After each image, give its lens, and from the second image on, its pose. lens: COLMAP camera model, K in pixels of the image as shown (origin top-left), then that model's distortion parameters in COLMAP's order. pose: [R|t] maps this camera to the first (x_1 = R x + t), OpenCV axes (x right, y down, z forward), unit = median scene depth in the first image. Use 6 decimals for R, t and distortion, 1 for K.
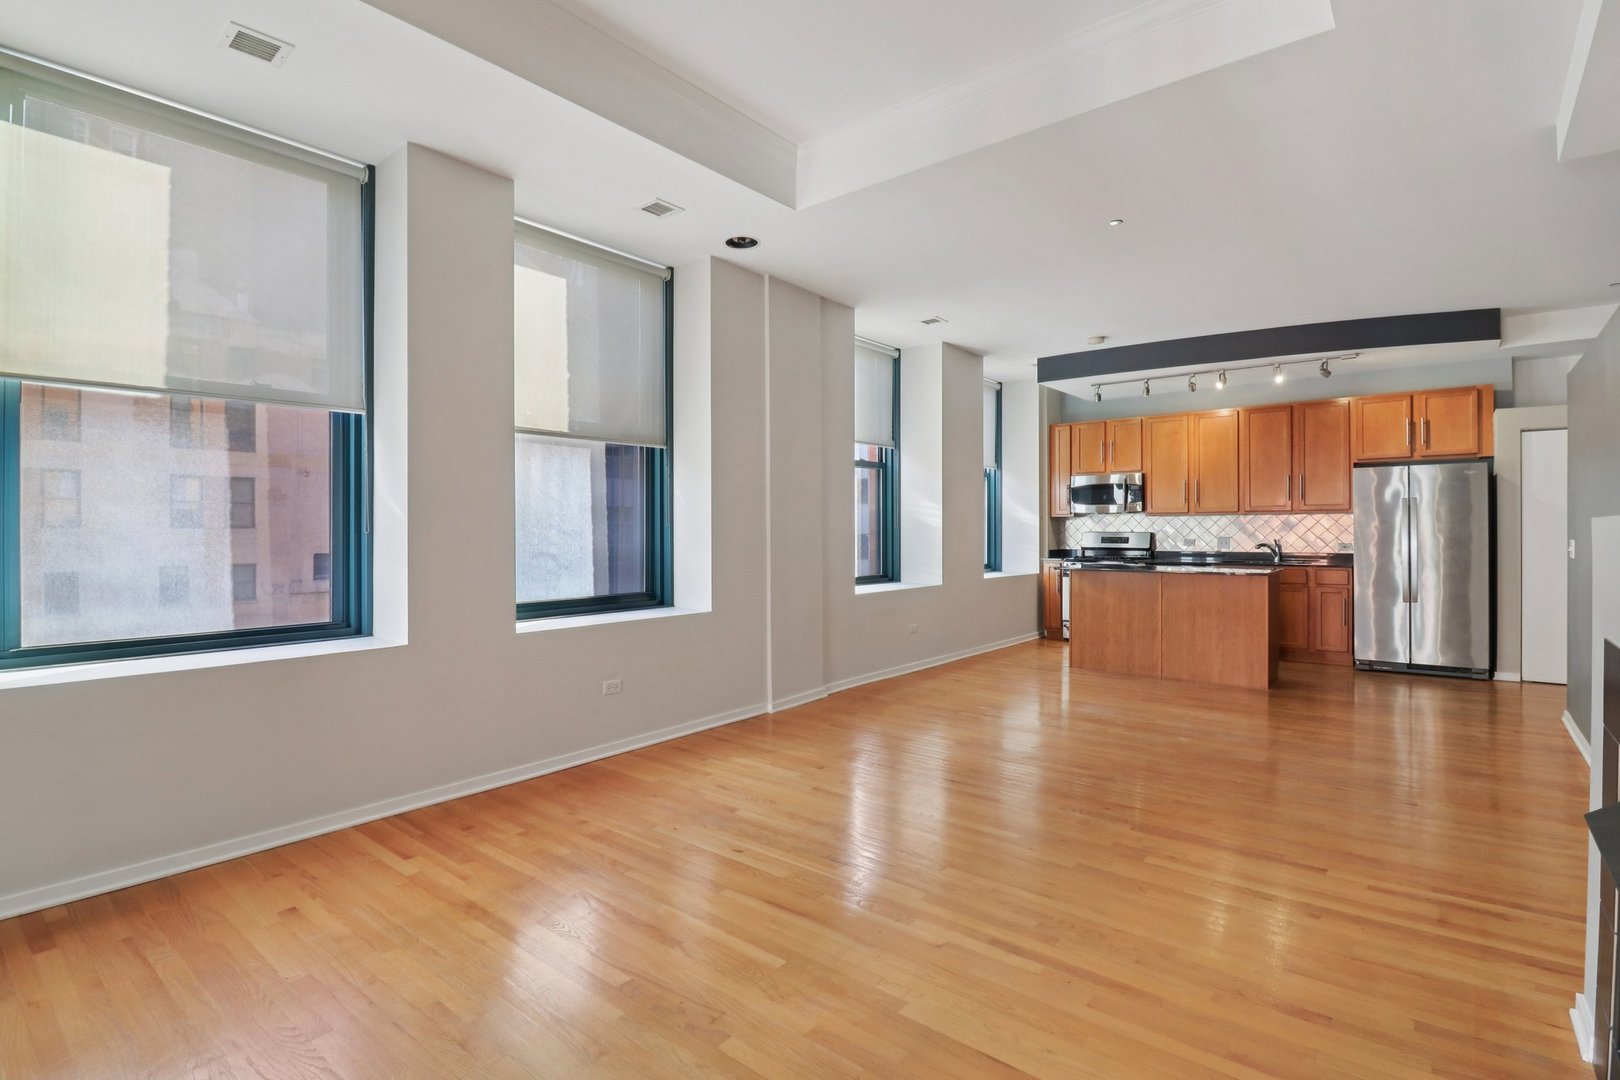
lens RADIAL K [[756.9, 0, 801.1], [0, 756.9, 524.5], [0, 0, 1]] dist [0.003733, -0.015187]
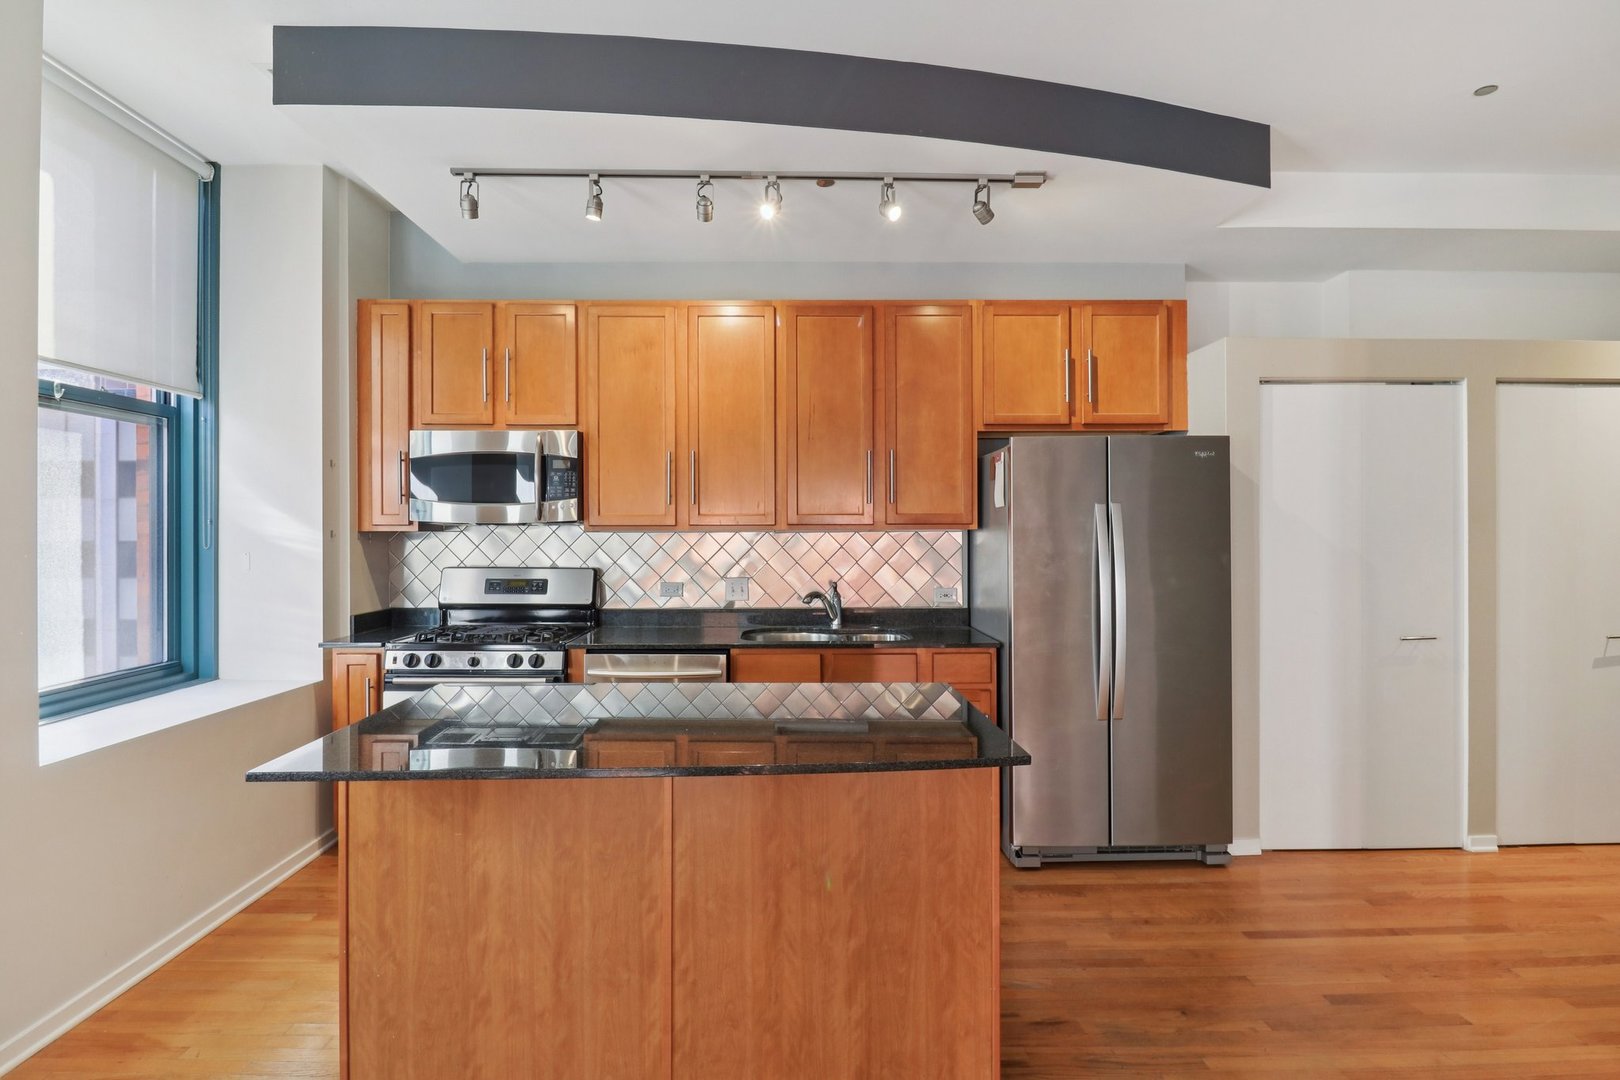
lens RADIAL K [[832.6, 0, 783.3], [0, 832.6, 531.6], [0, 0, 1]] dist [0.002883, -0.012378]
pose [[0.766791, -0.000192, 0.641897, 0.235535], [-0.003831, 0.999981, 0.004876, -0.014164], [-0.641886, -0.006198, 0.766775, 0.560144]]
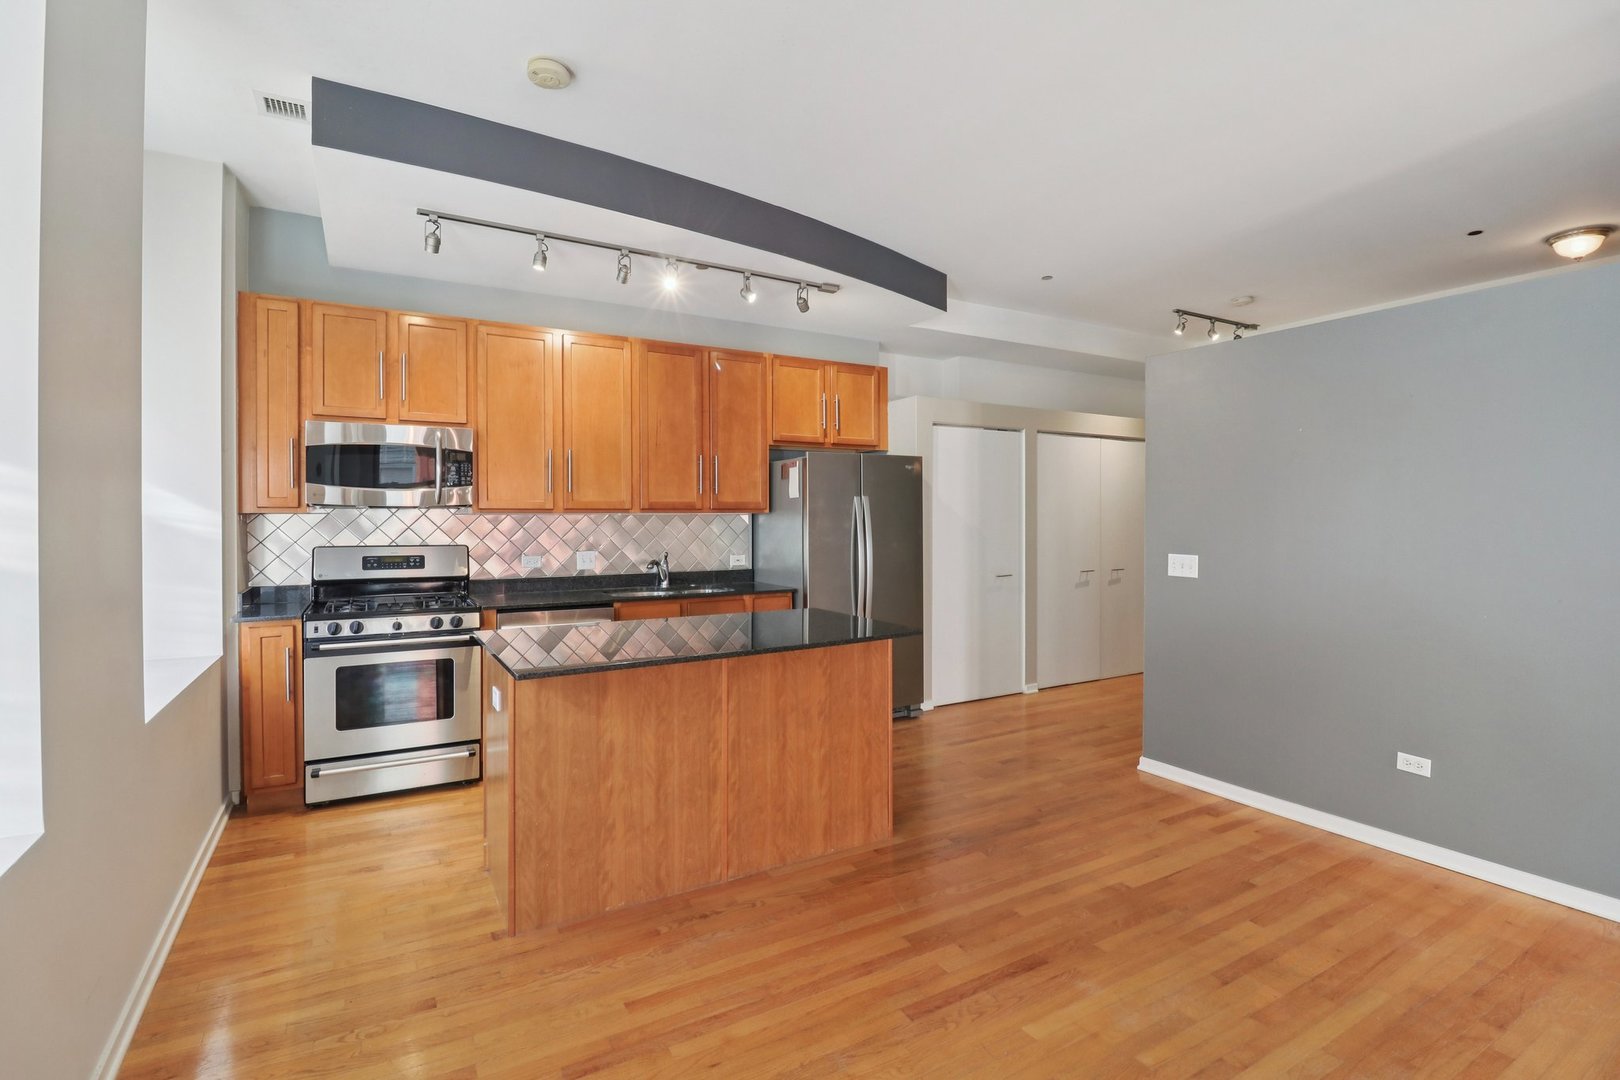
lens RADIAL K [[756.9, 0, 801.1], [0, 756.9, 524.5], [0, 0, 1]] dist [0.003733, -0.015187]
pose [[0.357431, -0.009300, 0.933893, 0.054222], [-0.005859, 0.999908, 0.012200, -0.011867], [-0.933921, -0.009832, 0.357344, 0.605744]]
